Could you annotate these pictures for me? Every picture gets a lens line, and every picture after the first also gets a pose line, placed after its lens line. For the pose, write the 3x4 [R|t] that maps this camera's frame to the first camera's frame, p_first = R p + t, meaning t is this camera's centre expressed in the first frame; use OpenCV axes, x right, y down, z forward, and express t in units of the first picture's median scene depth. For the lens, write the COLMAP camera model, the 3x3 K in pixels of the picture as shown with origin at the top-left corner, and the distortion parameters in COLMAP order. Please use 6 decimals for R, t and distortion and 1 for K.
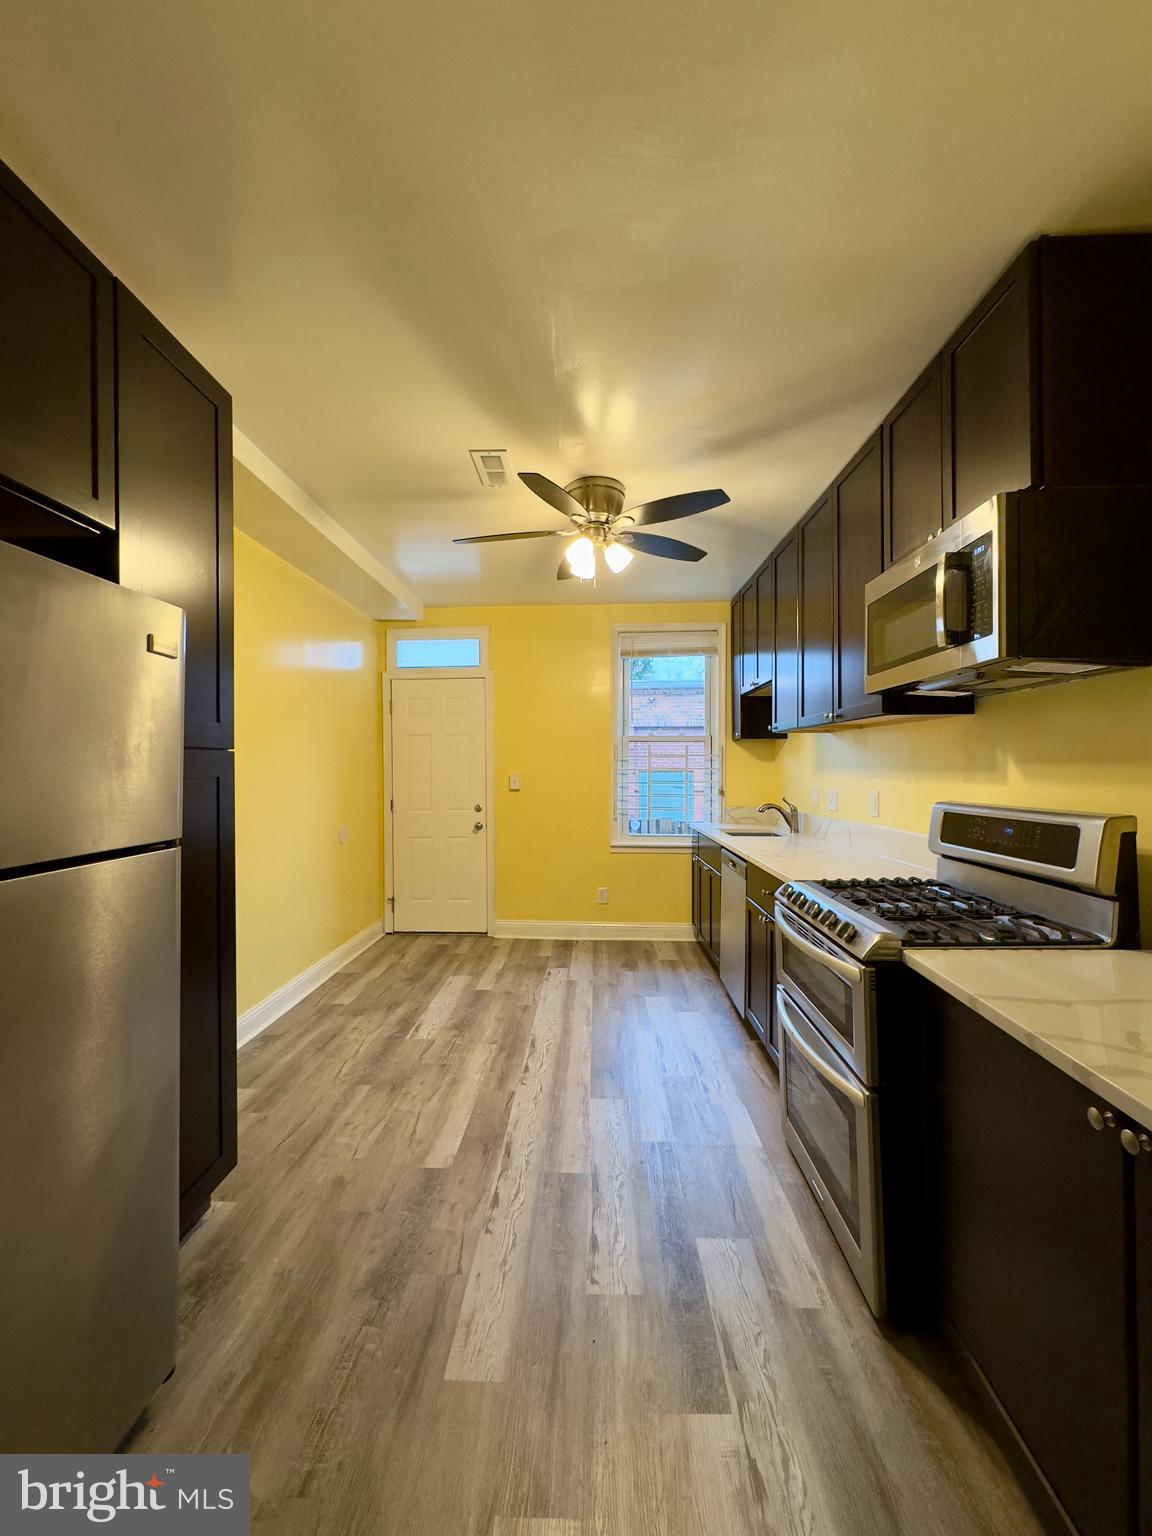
lens RADIAL K [[610.3, 0, 575.6], [0, 610.3, 766.7], [0, 0, 1]] dist [-0.002230, 0.000442]
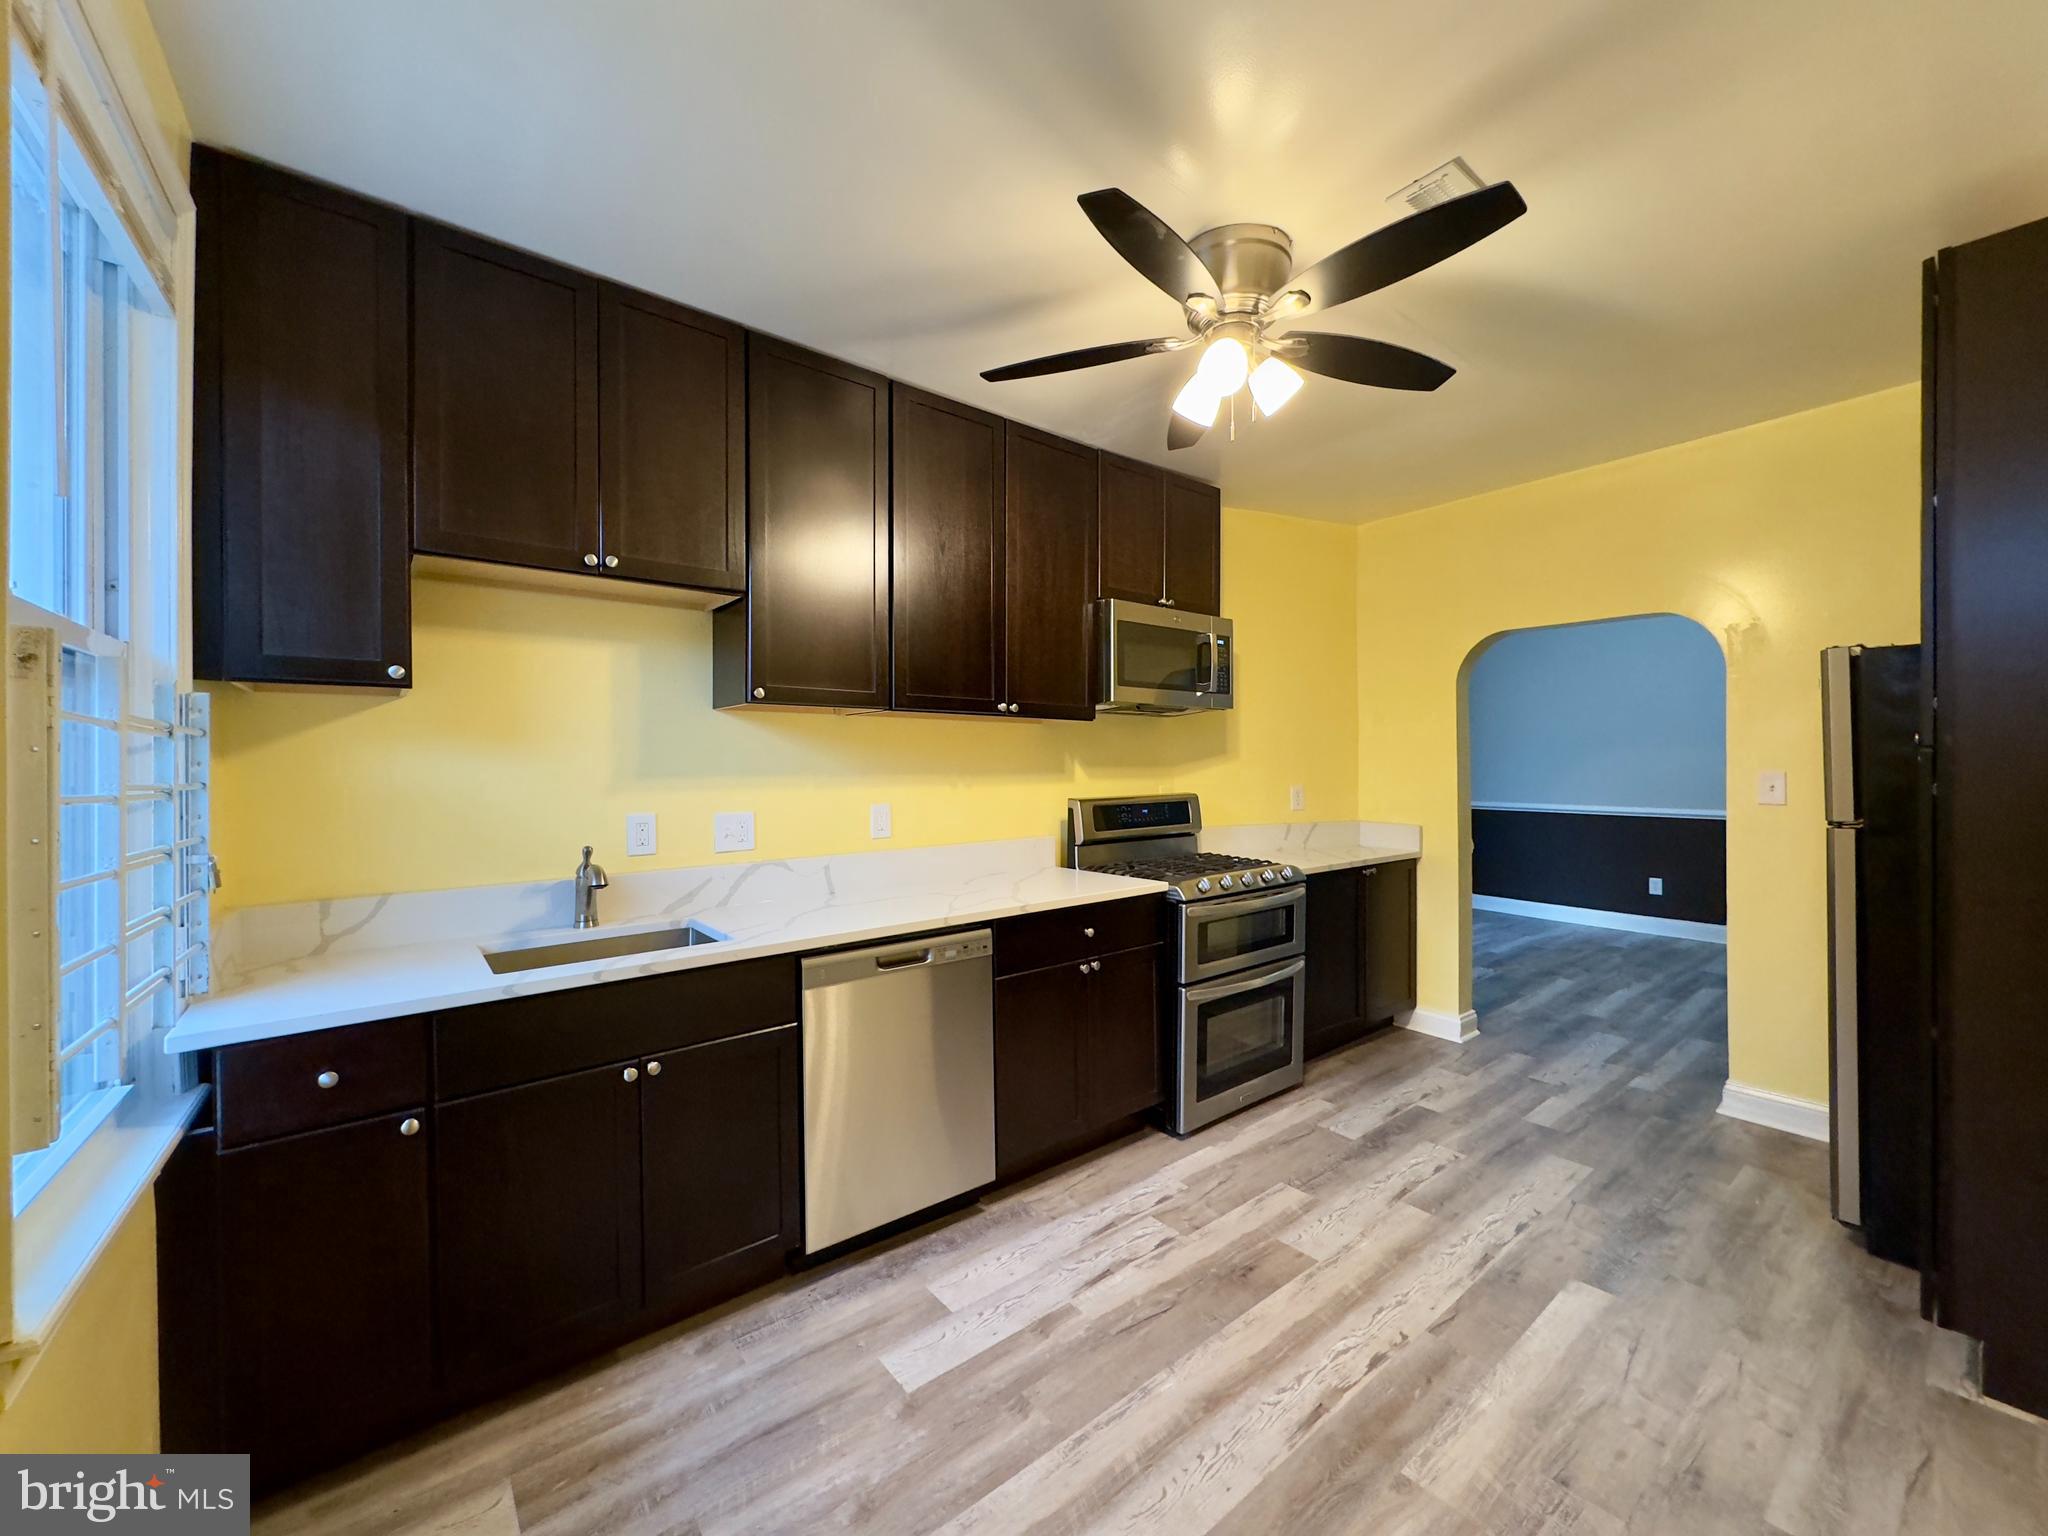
lens RADIAL K [[813.8, 0, 1020.6], [0, 813.8, 773.8], [0, 0, 1]] dist [-0.002230, 0.000442]
pose [[-0.651188, -0.005336, 0.758897, -0.485093], [0.004885, 0.999925, 0.011222, -0.008330], [-0.758900, 0.011015, -0.651113, 2.013401]]
